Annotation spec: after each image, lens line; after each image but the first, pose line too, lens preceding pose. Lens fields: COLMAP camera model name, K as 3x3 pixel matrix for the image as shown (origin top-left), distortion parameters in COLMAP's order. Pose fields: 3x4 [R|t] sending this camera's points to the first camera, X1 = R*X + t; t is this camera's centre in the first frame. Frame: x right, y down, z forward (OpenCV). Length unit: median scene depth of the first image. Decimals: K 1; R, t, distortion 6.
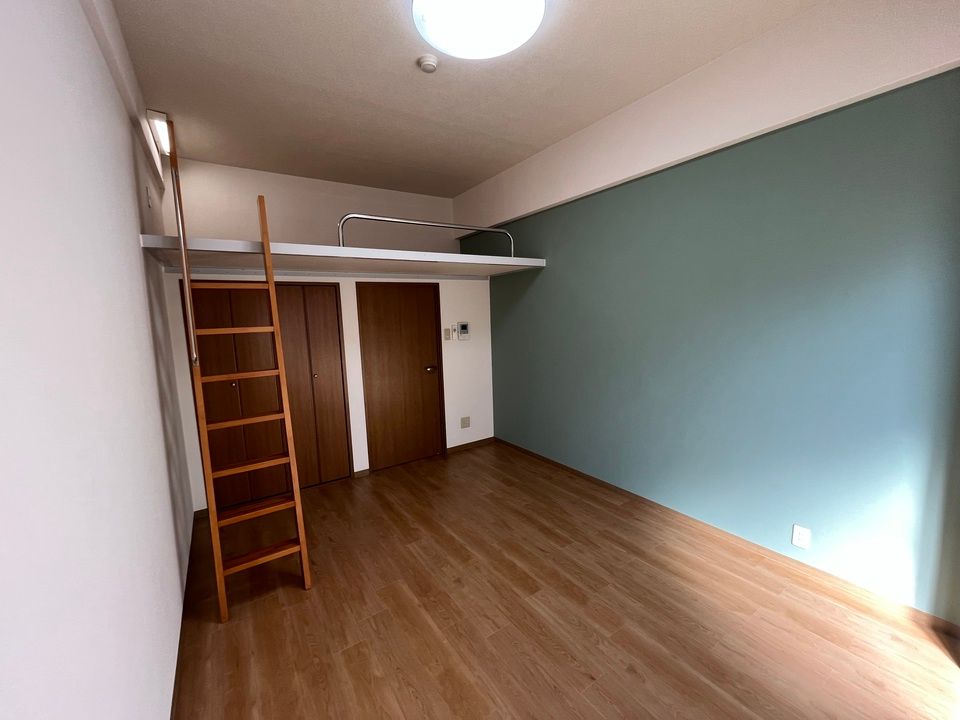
lens RADIAL K [[386.5, 0, 478.9], [0, 386.5, 362.0], [0, 0, 1]] dist [-0.000356, -0.000051]
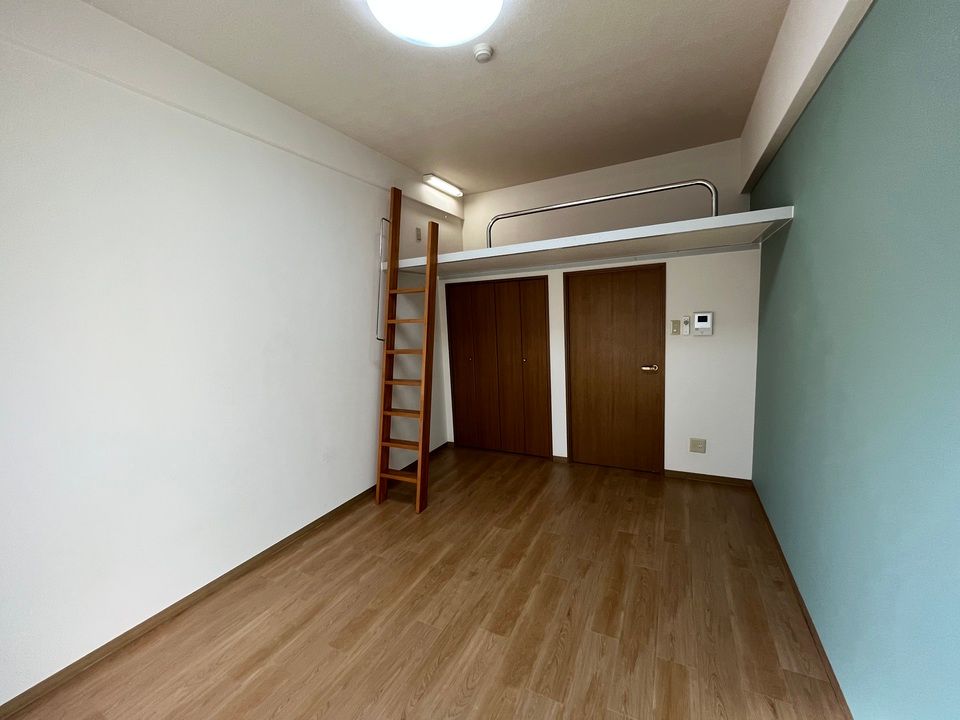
lens RADIAL K [[386.5, 0, 478.9], [0, 386.5, 362.0], [0, 0, 1]] dist [-0.000356, -0.000051]
pose [[0.486354, 0.117650, -0.865805, 0.538905], [-0.075971, 0.992835, 0.092236, -0.057484], [0.870453, 0.020917, 0.491807, 0.352187]]
